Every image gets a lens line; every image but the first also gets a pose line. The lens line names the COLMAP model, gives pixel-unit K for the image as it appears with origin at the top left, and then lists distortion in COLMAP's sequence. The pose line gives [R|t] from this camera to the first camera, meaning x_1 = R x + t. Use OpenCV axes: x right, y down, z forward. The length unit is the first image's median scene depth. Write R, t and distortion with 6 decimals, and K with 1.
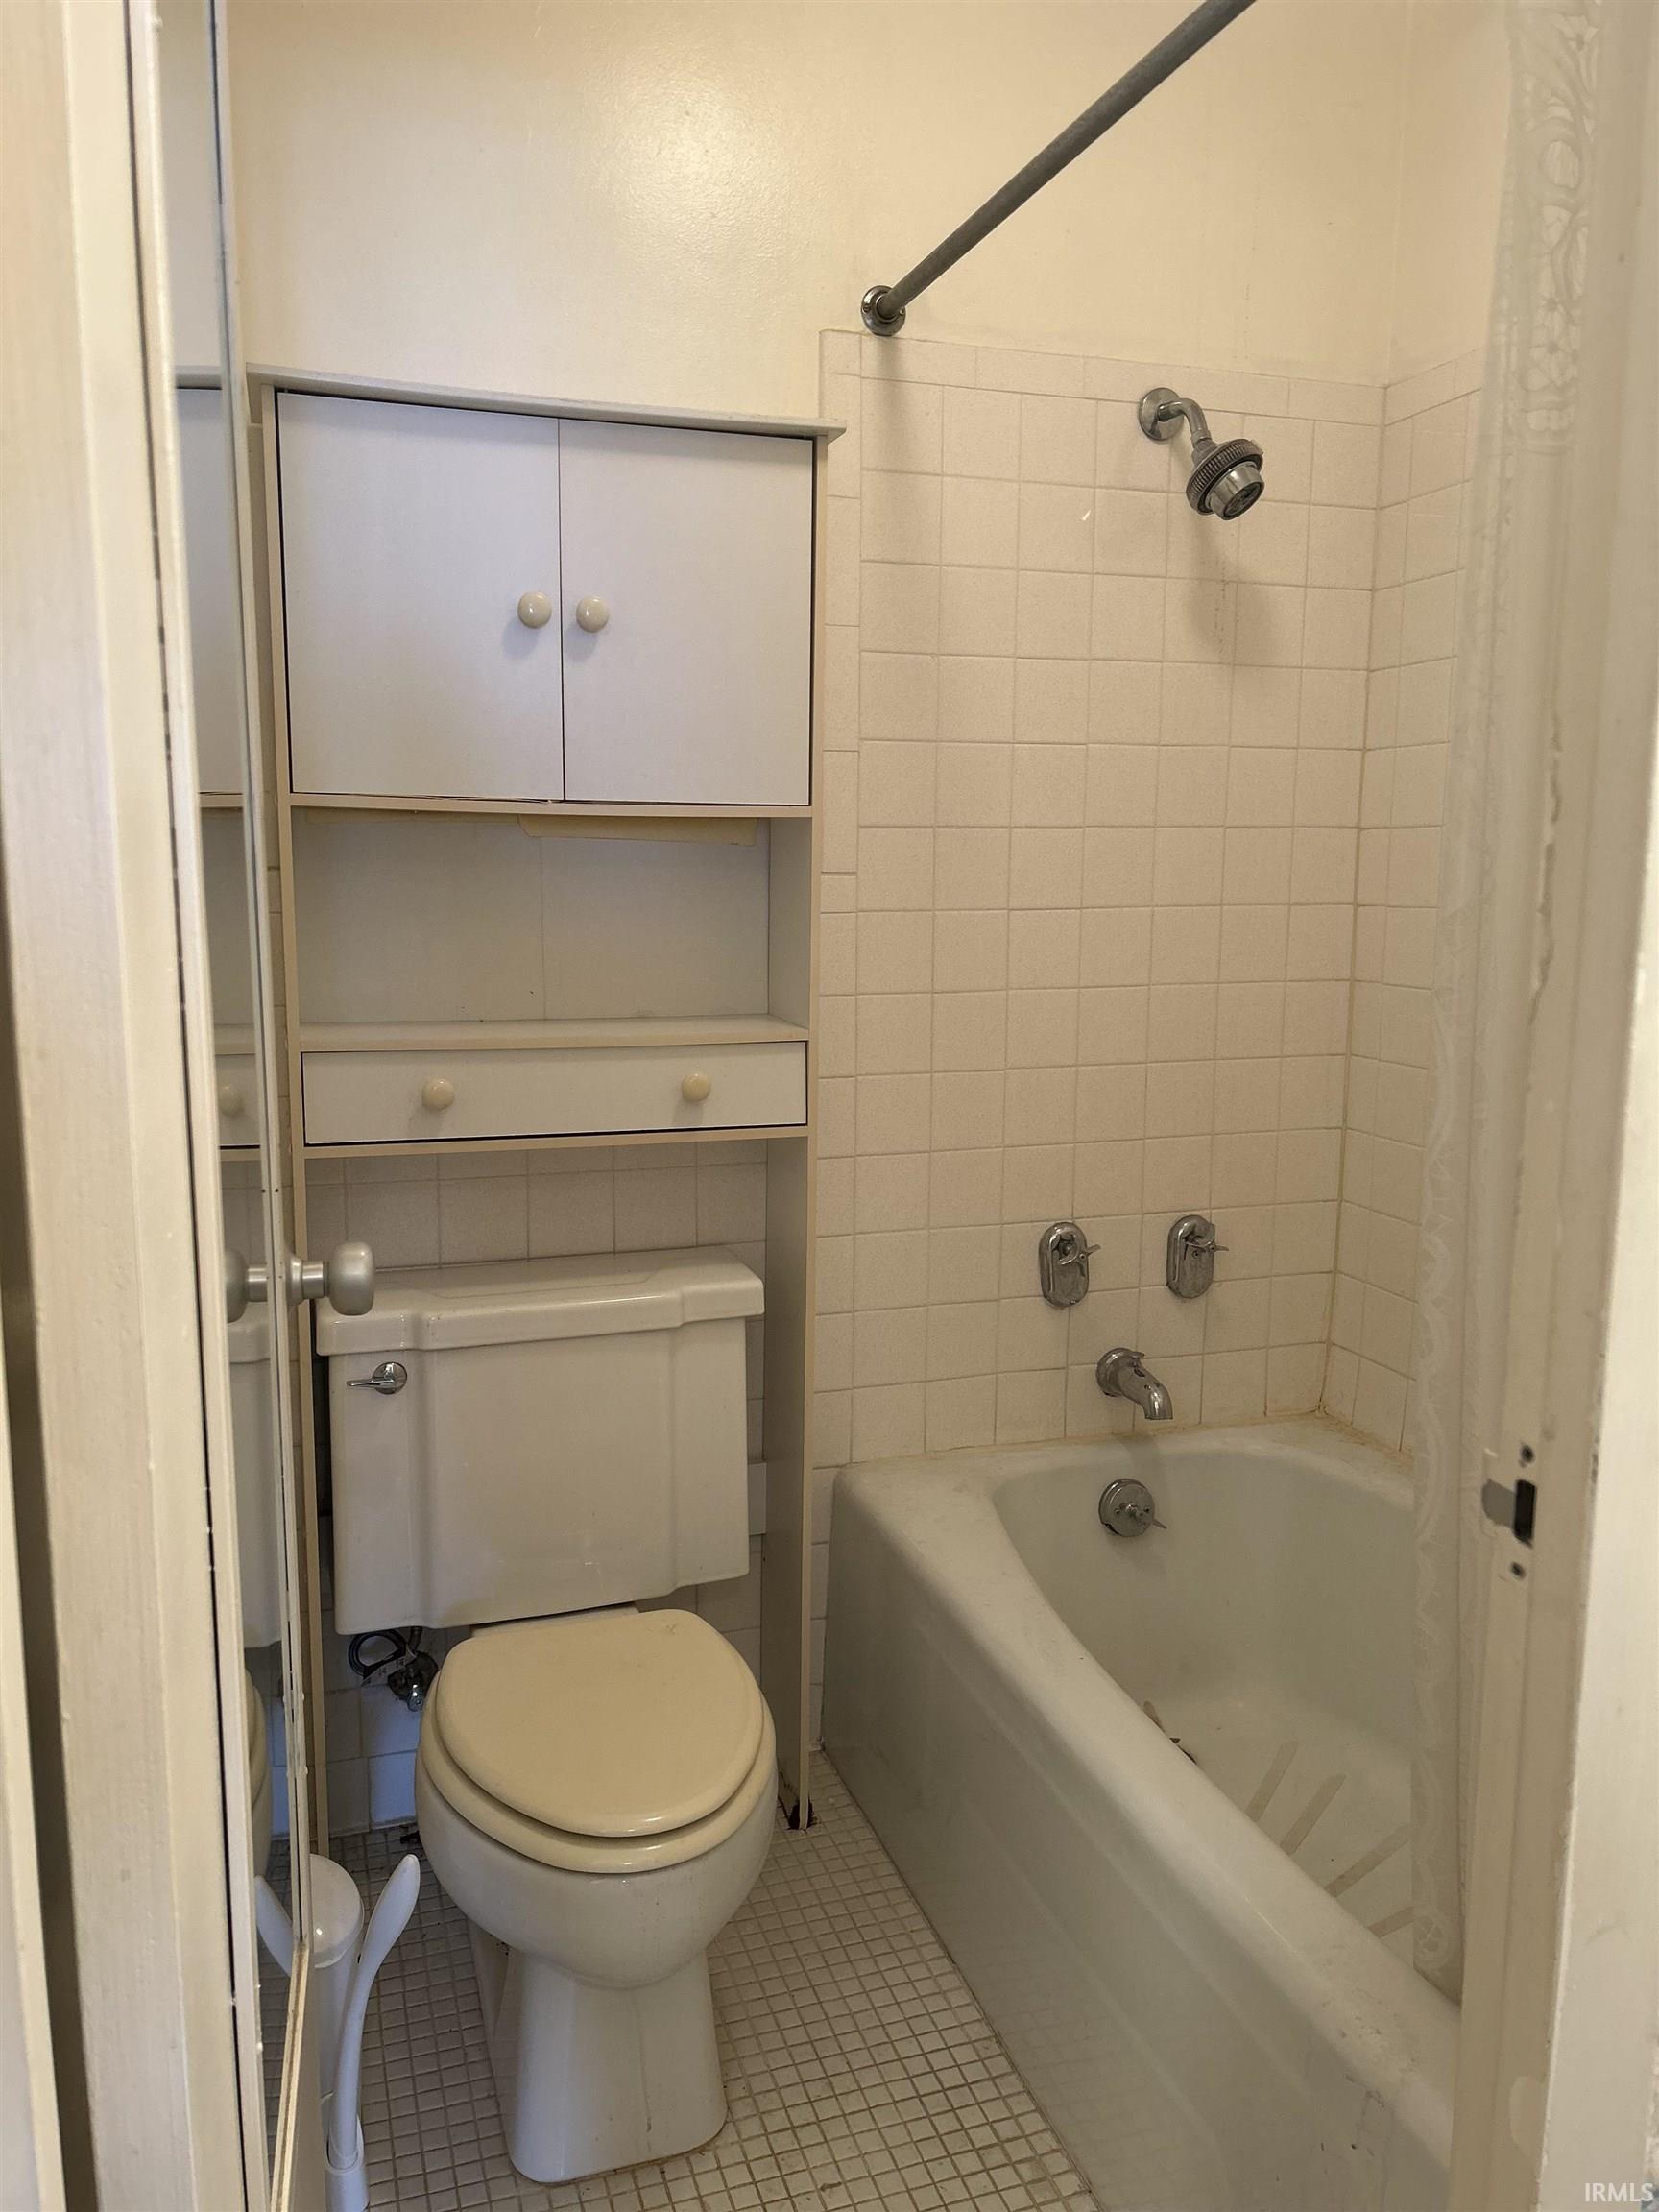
lens RADIAL K [[1680.2, 0, 867.1], [0, 1680.2, 1103.4], [0, 0, 1]] dist [0.122045, -0.159150]
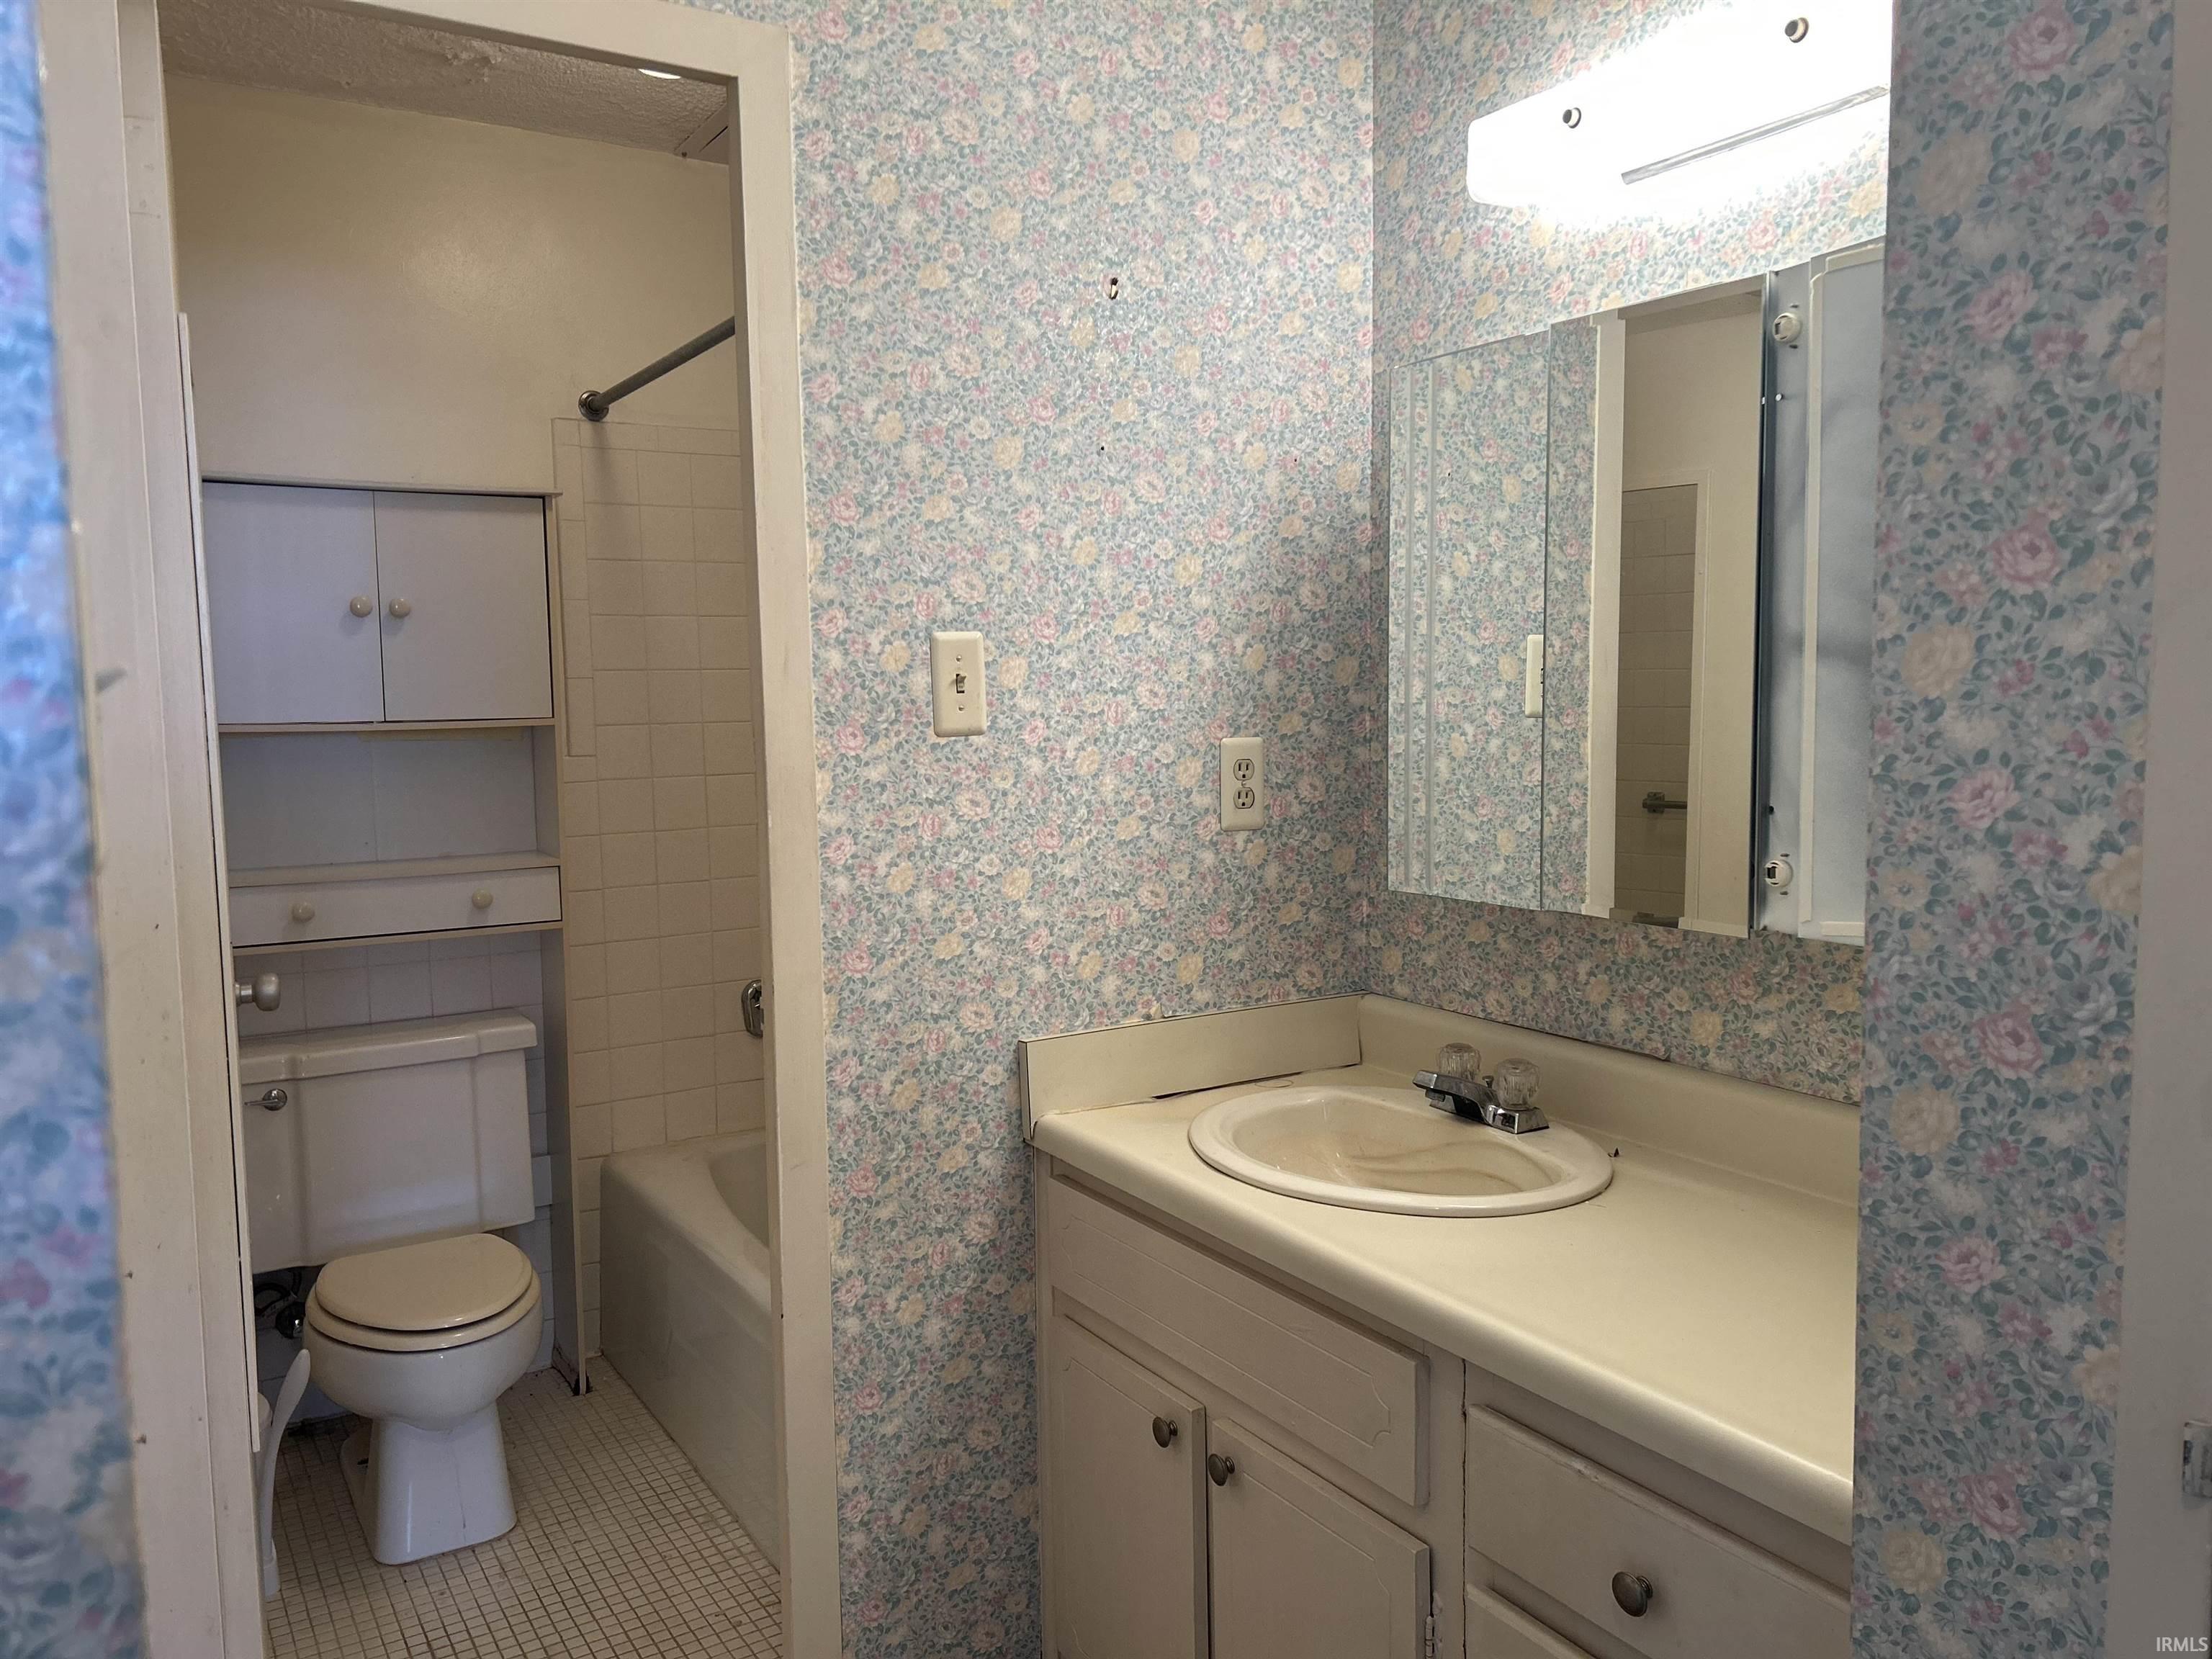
lens RADIAL K [[1661.0, 0, 1106.0], [0, 1661.0, 829.5], [0, 0, 1]] dist [0.071599, -0.075453]
pose [[0.976295, -0.044320, 0.211857, 0.131972], [0.057375, 0.996788, -0.055874, 0.044783], [-0.208701, 0.066705, 0.975702, -0.617867]]
